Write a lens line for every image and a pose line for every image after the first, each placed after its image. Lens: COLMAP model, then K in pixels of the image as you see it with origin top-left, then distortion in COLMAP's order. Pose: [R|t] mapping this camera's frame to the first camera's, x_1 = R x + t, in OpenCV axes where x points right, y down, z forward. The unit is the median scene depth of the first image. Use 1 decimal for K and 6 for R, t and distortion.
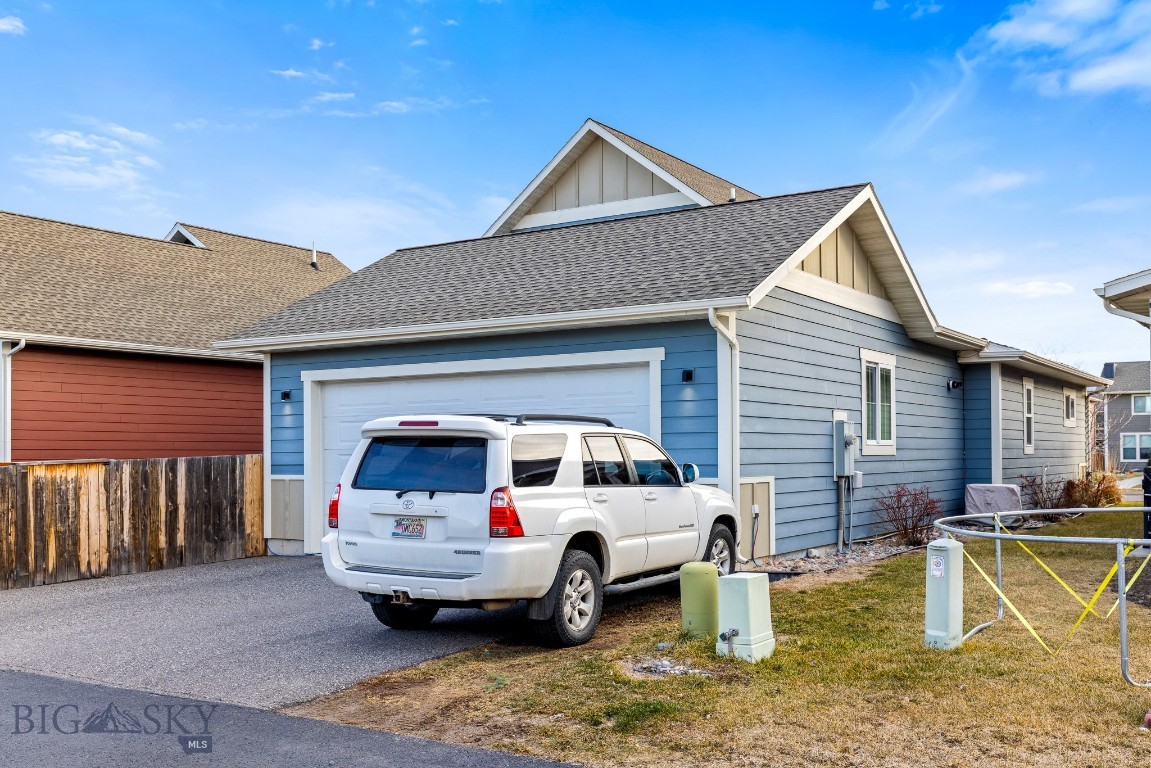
lens RADIAL K [[1115.1, 0, 576.9], [0, 1115.1, 451.5], [0, 0, 1]] dist [0.005834, 0.005414]
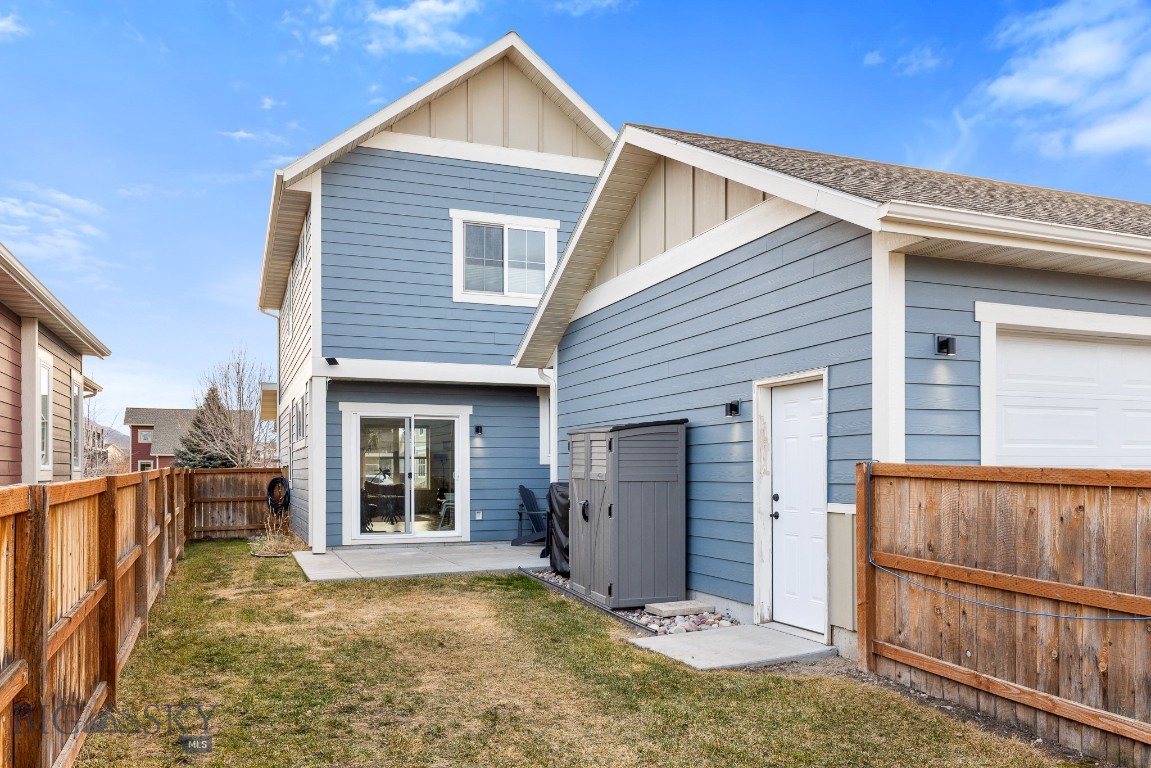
lens RADIAL K [[889.2, 0, 575.9], [0, 889.2, 468.2], [0, 0, 1]] dist [0.005186, 0.000115]
pose [[0.583297, 0.008784, 0.812212, -0.679138], [-0.005218, 0.999961, -0.007068, 0.008101], [-0.812242, -0.000116, 0.583320, 0.901967]]
